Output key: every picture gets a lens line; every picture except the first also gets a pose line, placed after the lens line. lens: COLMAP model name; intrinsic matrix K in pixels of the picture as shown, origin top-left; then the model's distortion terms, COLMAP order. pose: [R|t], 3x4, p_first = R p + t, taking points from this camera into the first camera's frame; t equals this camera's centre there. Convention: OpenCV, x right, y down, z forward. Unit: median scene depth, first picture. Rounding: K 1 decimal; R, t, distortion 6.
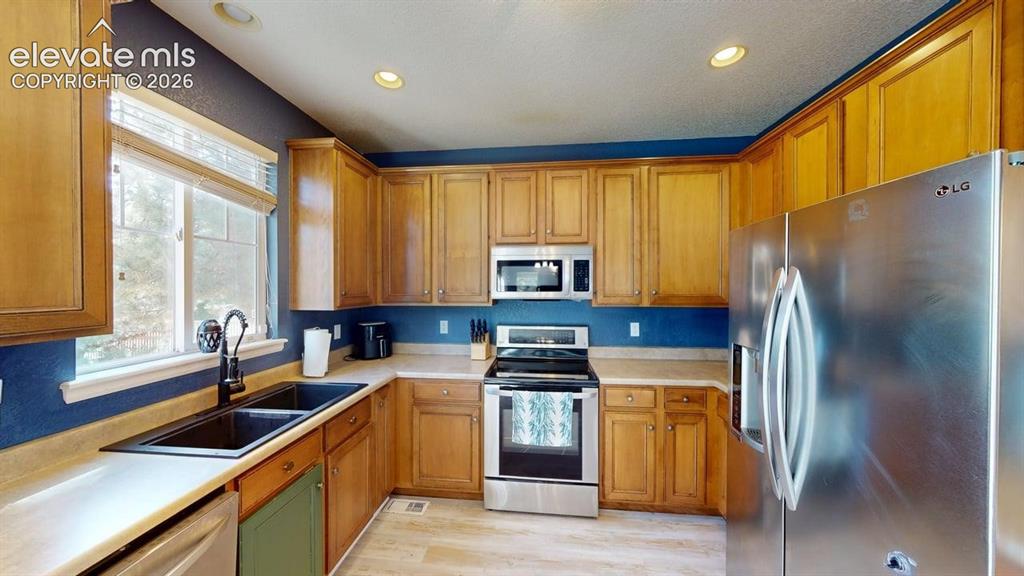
lens RADIAL K [[323.3, 0, 514.6], [0, 323.3, 288.0], [0, 0, 1]] dist [0.000596, -0.000045]
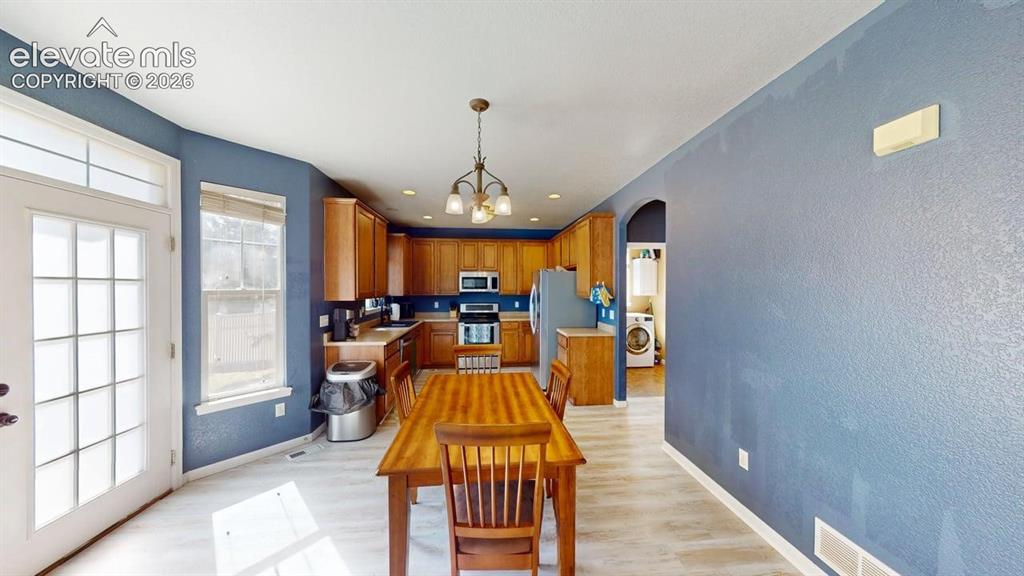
lens RADIAL K [[323.3, 0, 516.6], [0, 323.3, 288.1], [0, 0, 1]] dist [0.000596, -0.000045]
pose [[0.978686, -0.000522, 0.205362, -0.157948], [0.000396, 1.000000, 0.000659, 0.001793], [-0.205362, -0.000563, 0.978686, -1.598623]]
